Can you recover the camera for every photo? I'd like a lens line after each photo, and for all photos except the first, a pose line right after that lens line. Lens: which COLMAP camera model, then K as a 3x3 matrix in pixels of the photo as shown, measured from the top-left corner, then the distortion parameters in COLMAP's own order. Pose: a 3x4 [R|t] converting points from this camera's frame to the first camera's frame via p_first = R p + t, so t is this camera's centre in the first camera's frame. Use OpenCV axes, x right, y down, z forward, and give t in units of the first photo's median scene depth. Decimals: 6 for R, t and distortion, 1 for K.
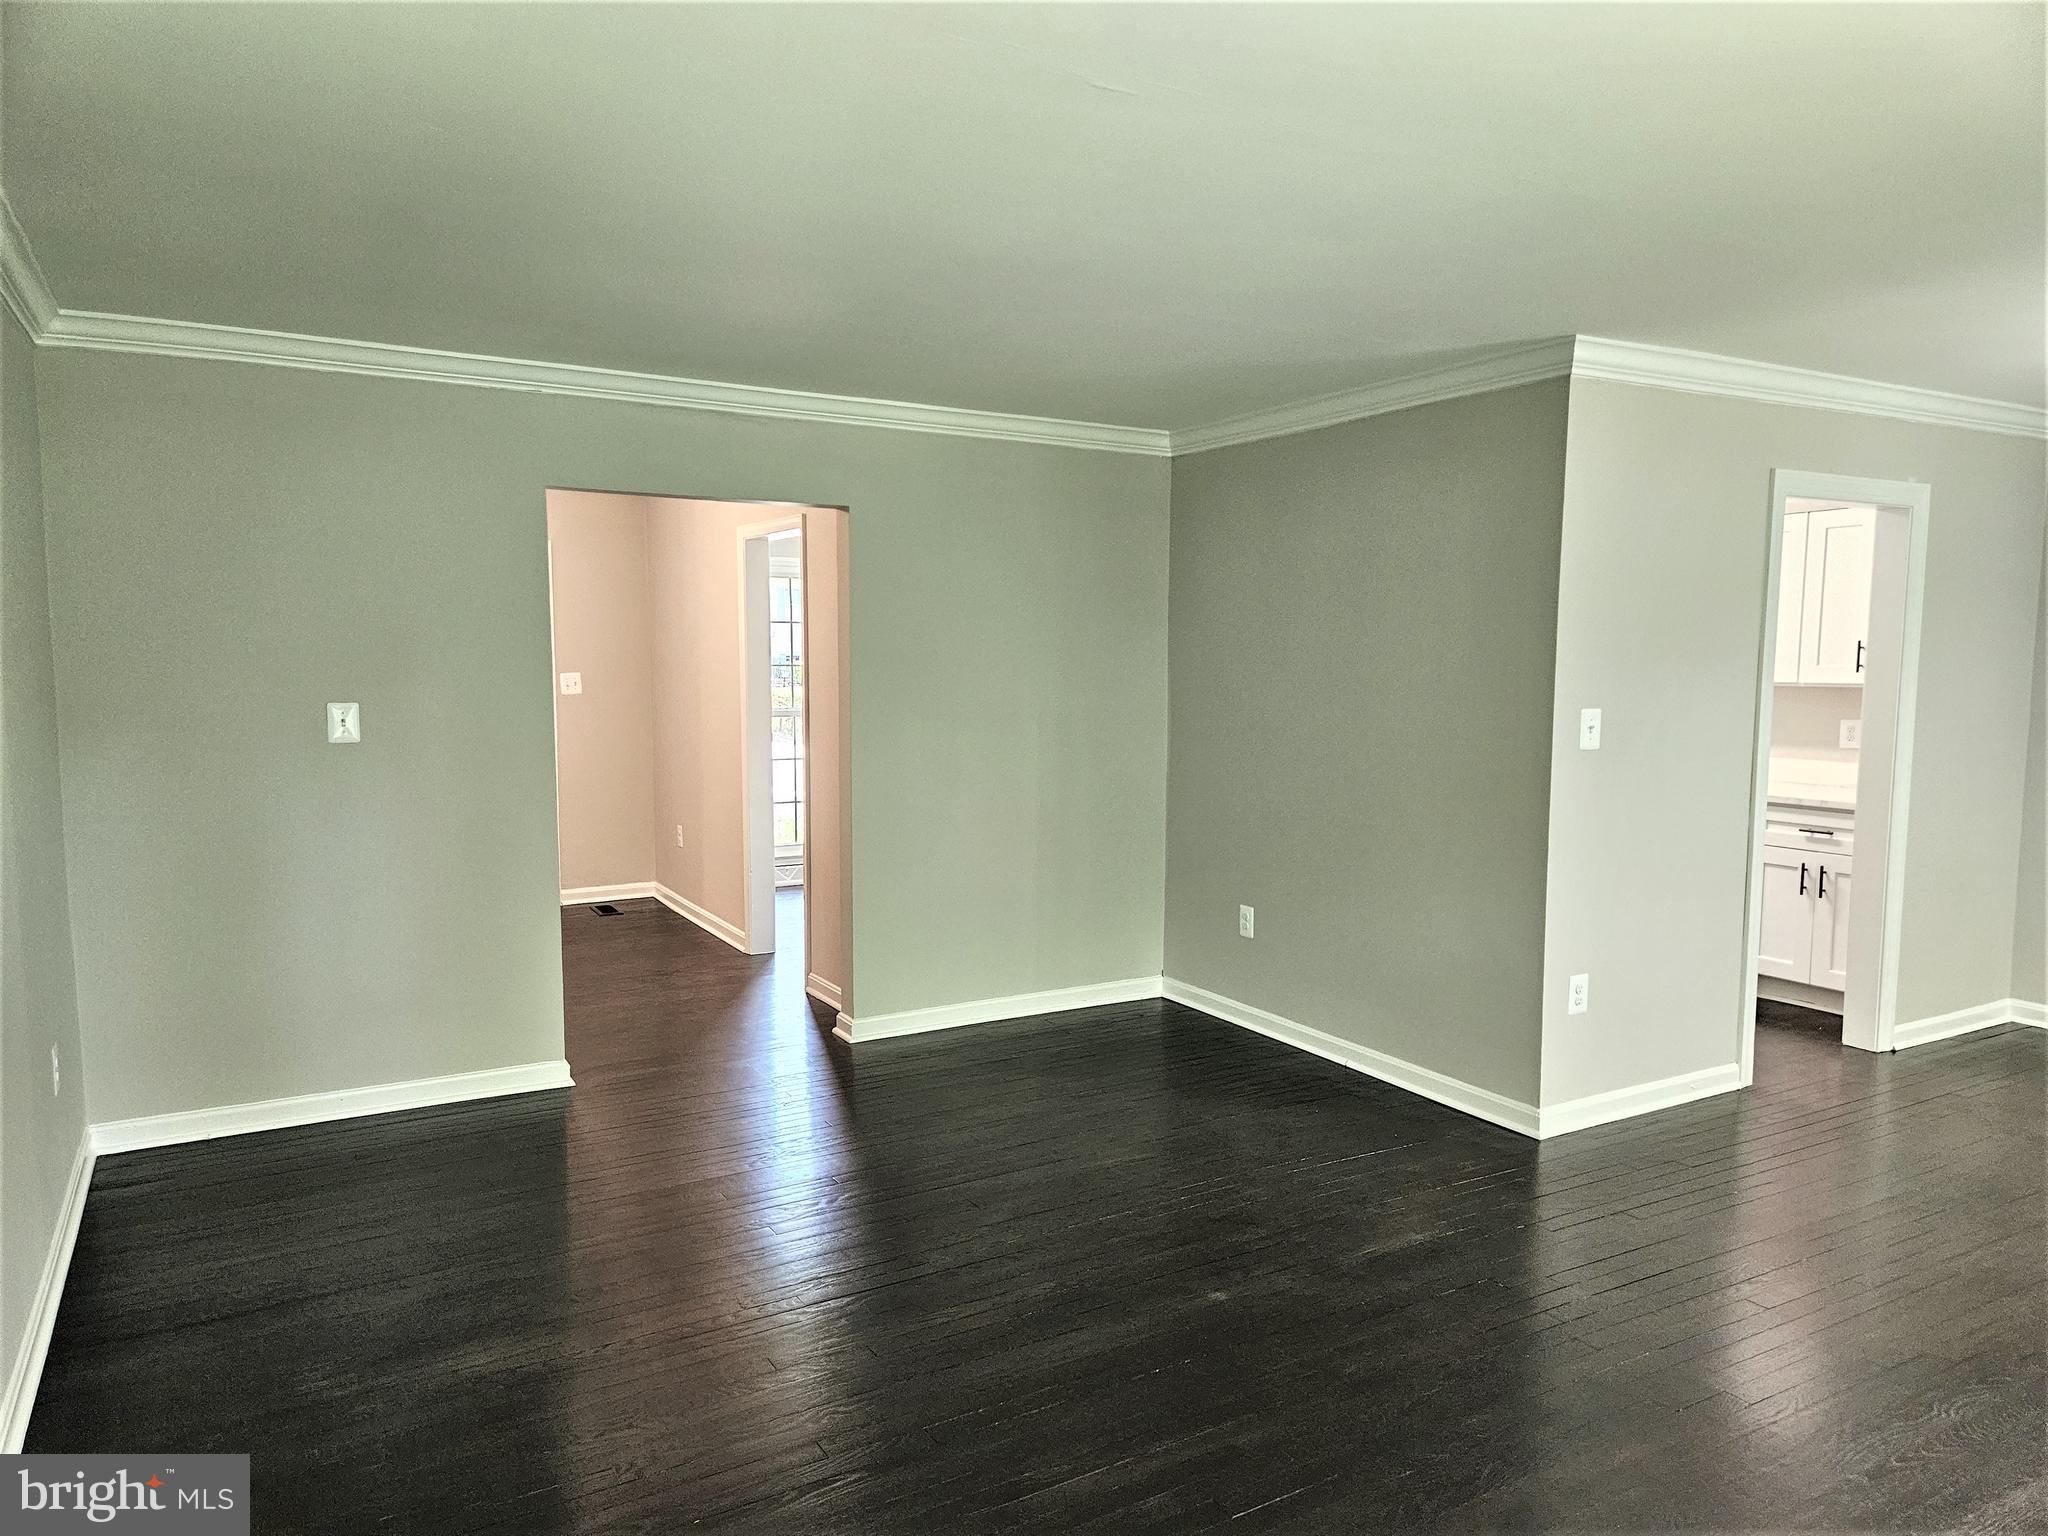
lens RADIAL K [[1406.7, 0, 1023.1], [0, 1406.7, 780.0], [0, 0, 1]] dist [0.067904, -0.064928]
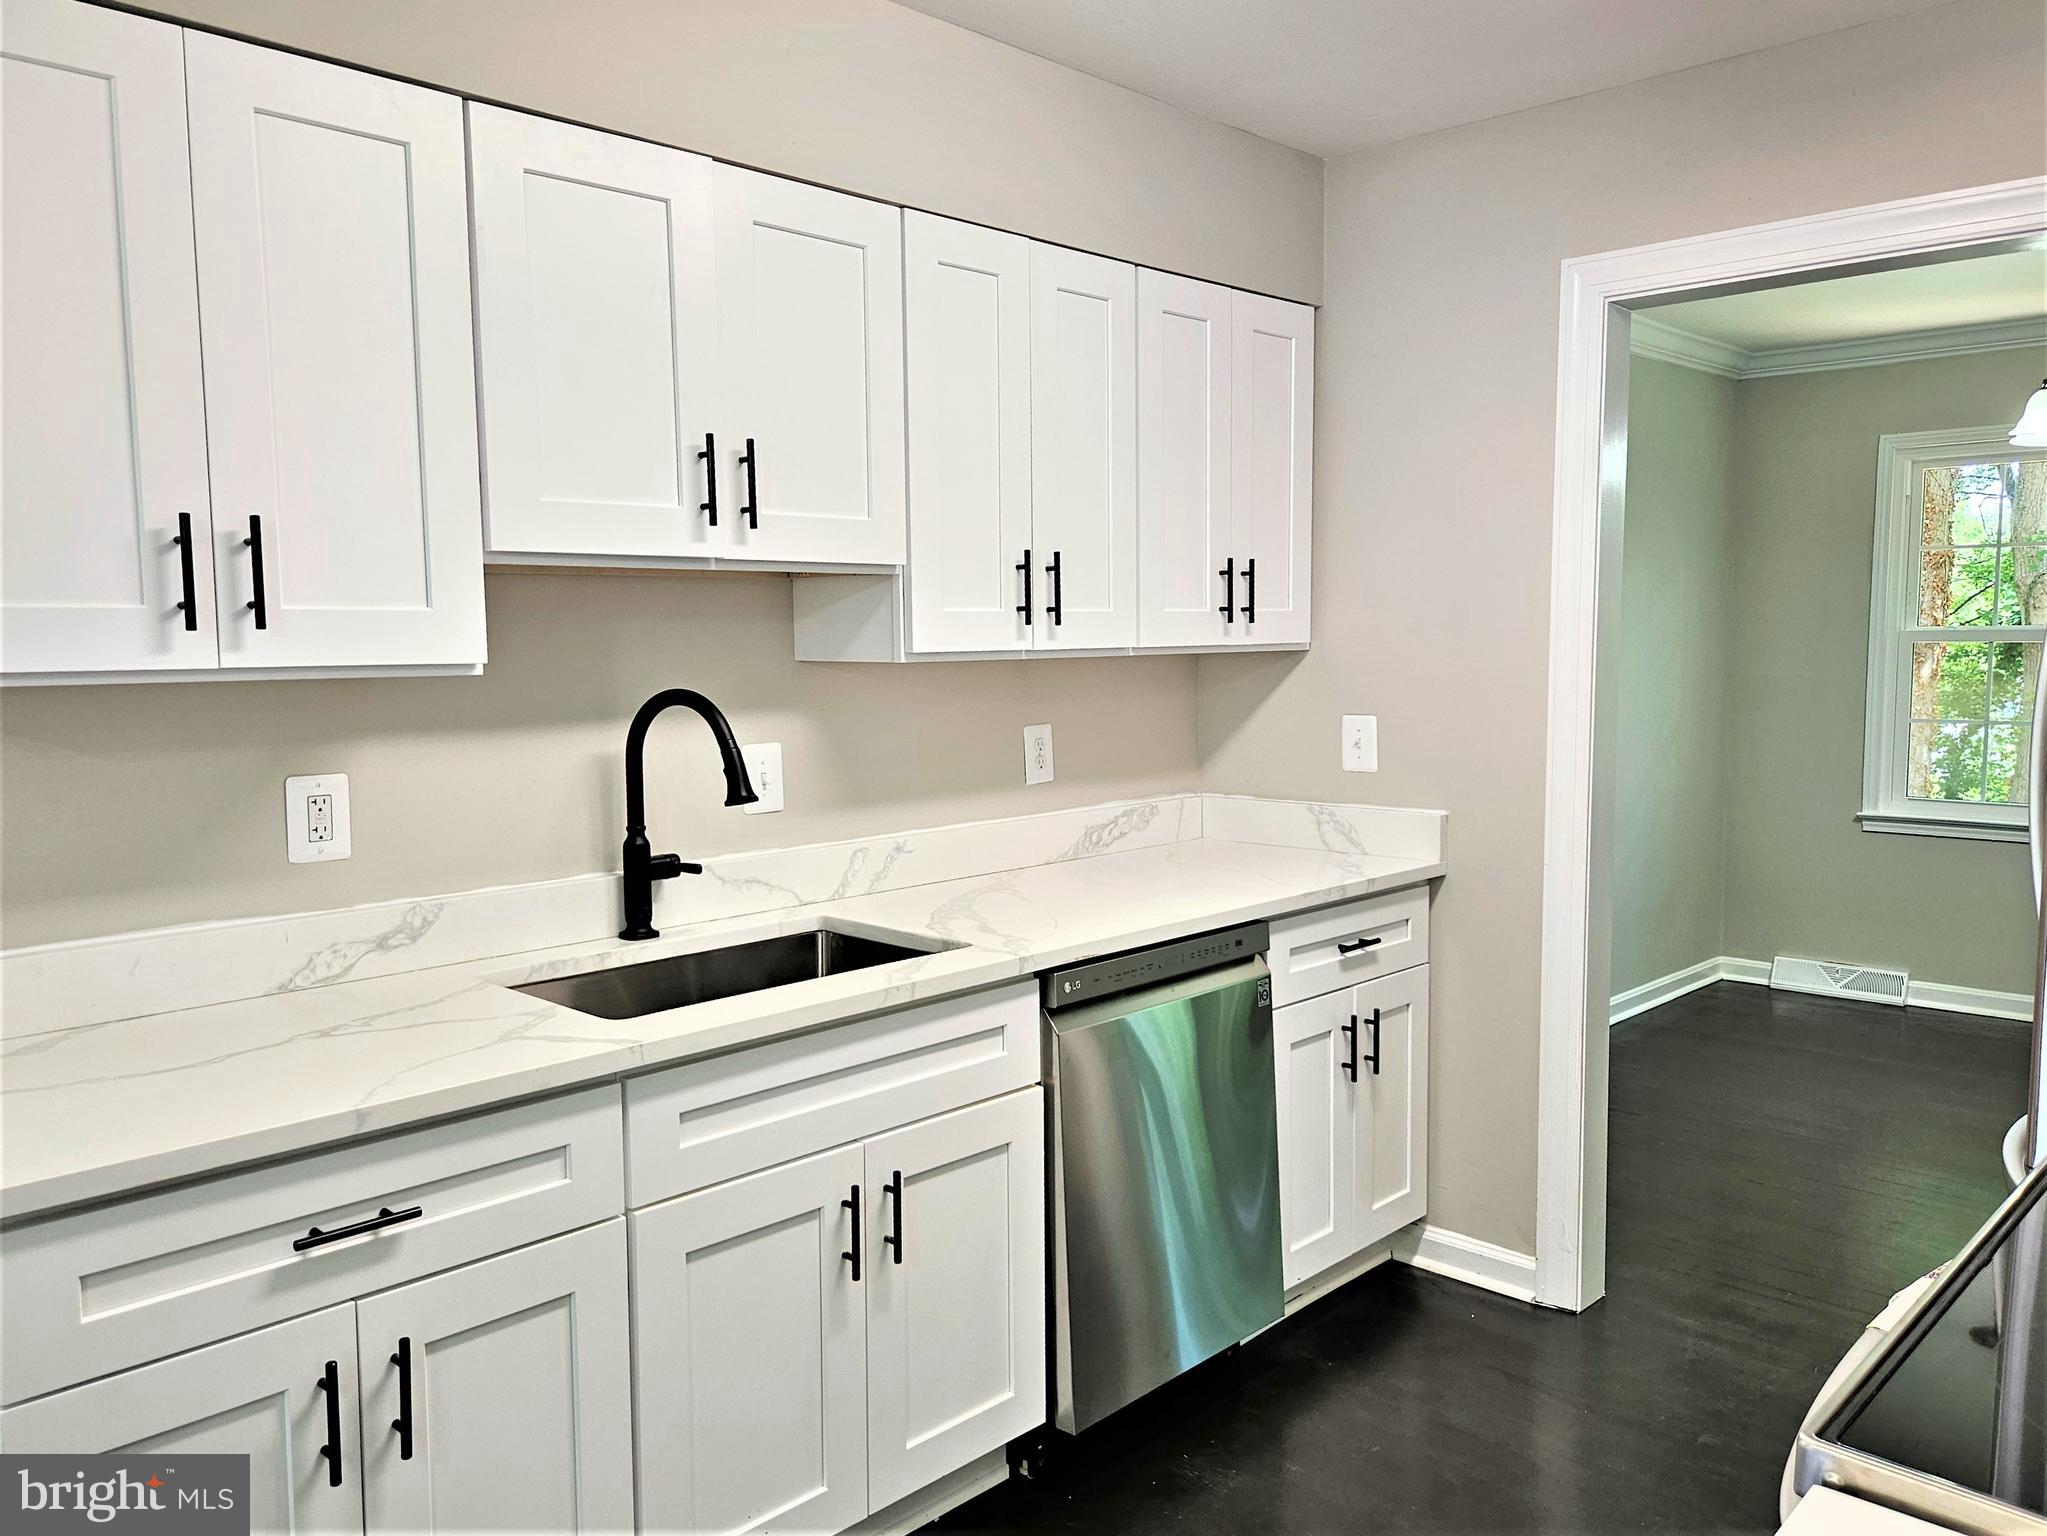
lens RADIAL K [[1519.6, 0, 1023.5], [0, 1519.6, 768.0], [0, 0, 1]] dist [0.071921, -0.088354]
pose [[-0.287952, -0.083791, 0.953972, 0.096274], [0.099936, 0.988097, 0.116953, -0.087047], [-0.952416, 0.129013, -0.276151, 1.148267]]
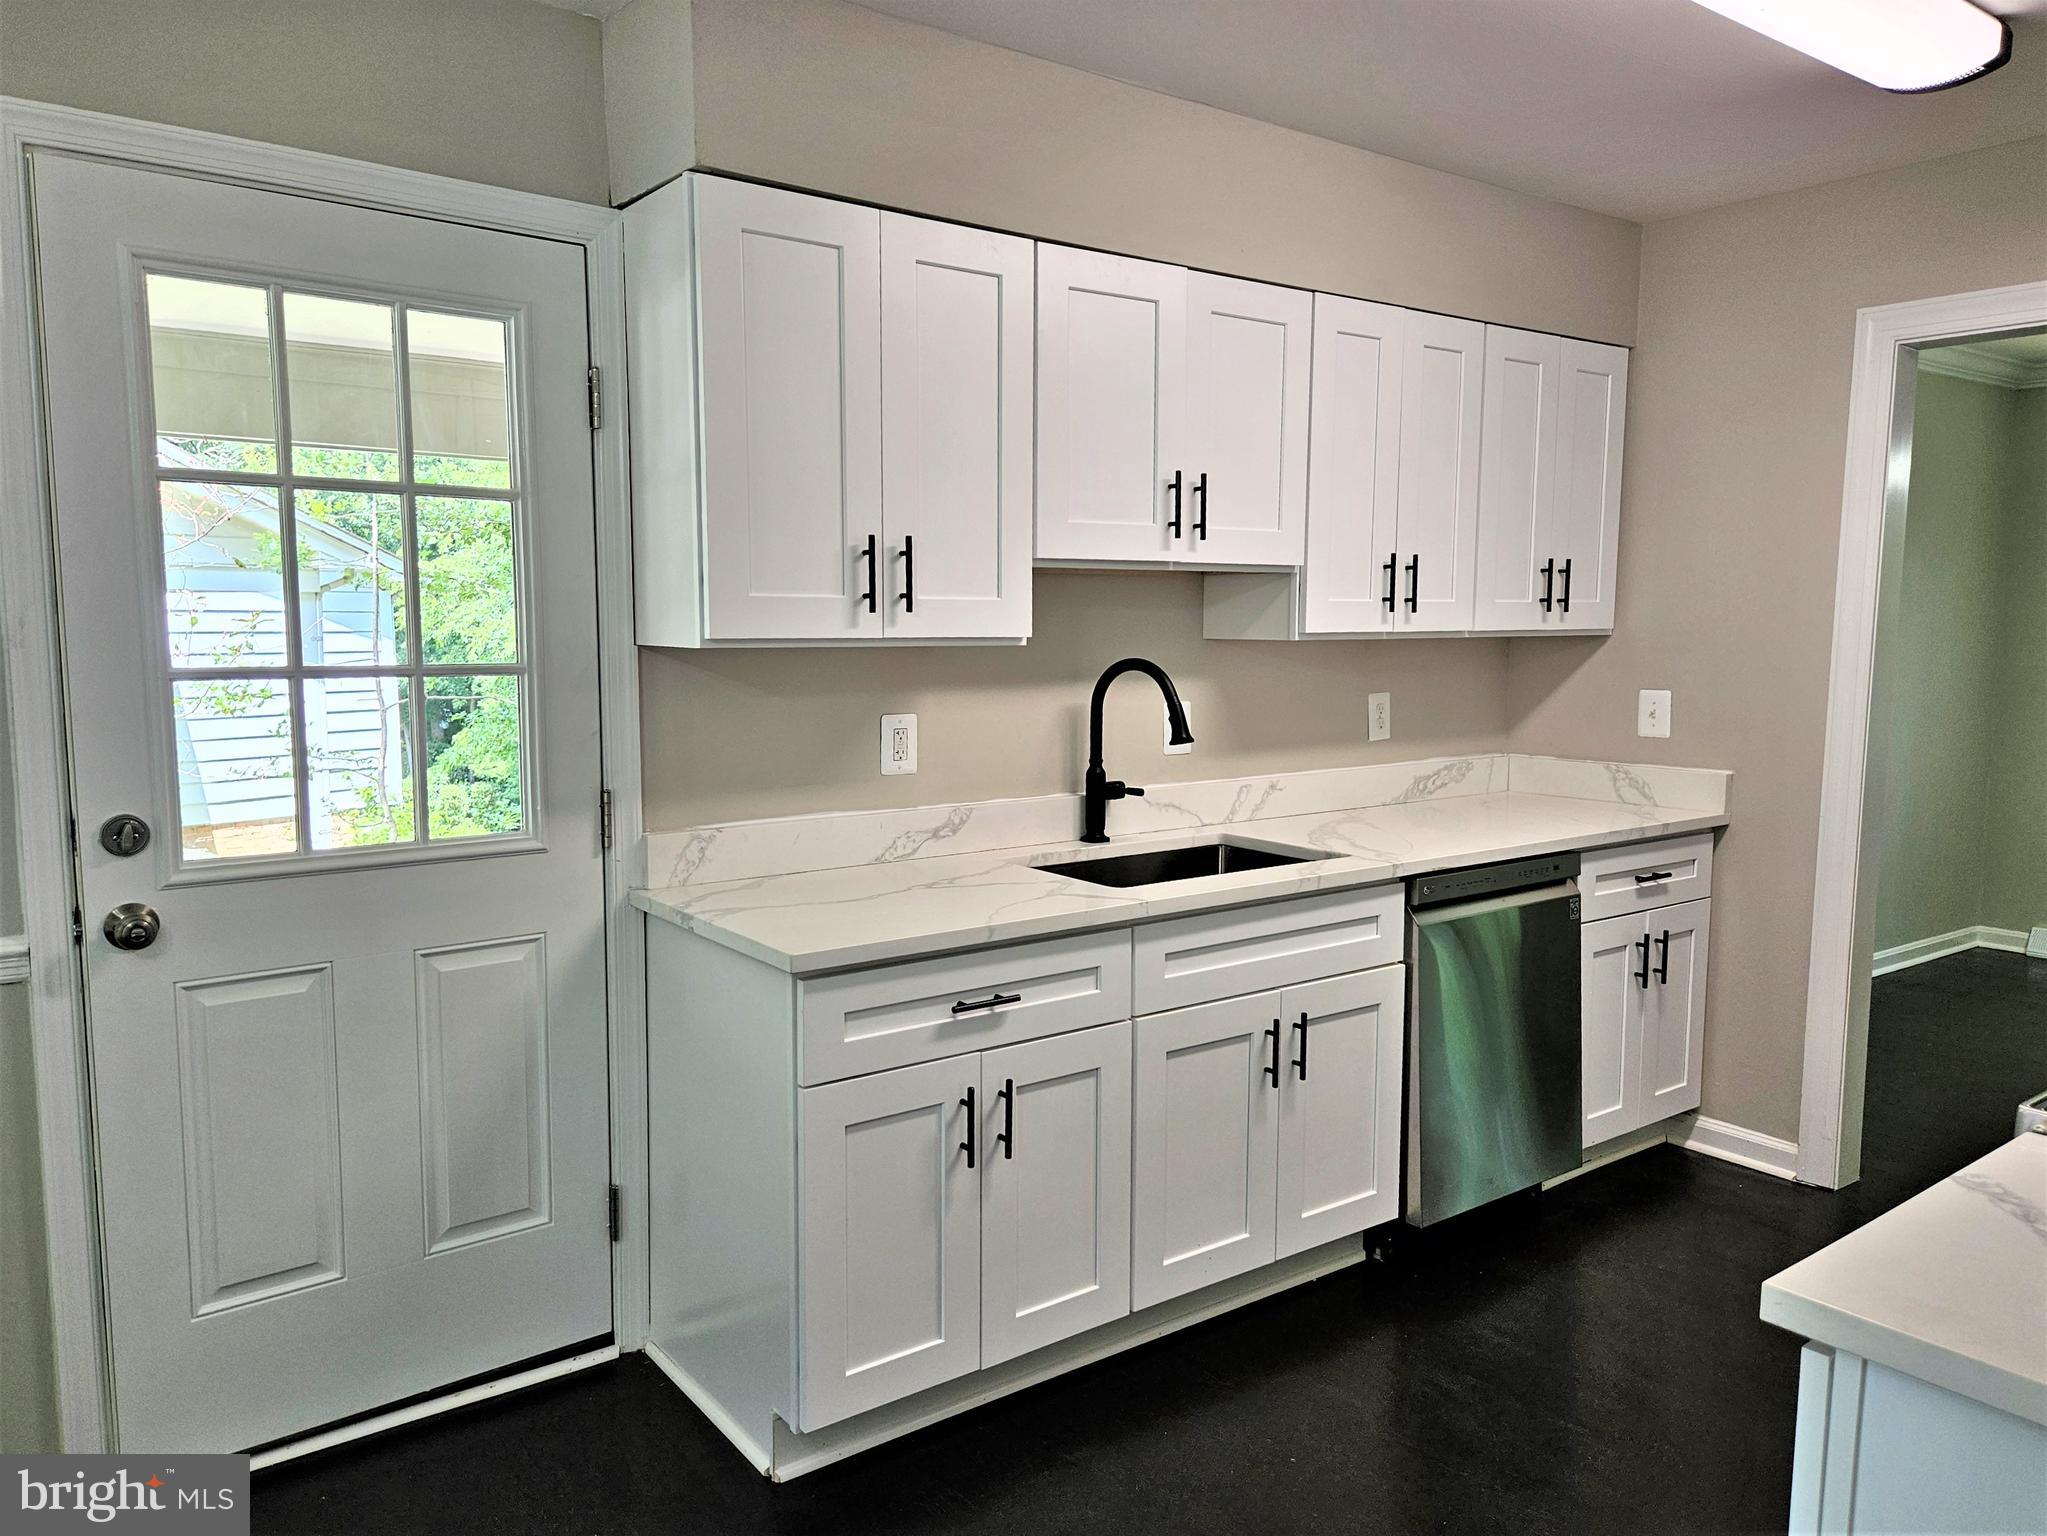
lens RADIAL K [[1406.0, 0, 1022.6], [0, 1406.0, 780.0], [0, 0, 1]] dist [0.067904, -0.064928]
pose [[-0.124642, -0.113175, 0.985726, 0.016678], [0.093450, 0.987718, 0.125220, -0.093084], [-0.987791, 0.107724, -0.112535, 1.218036]]
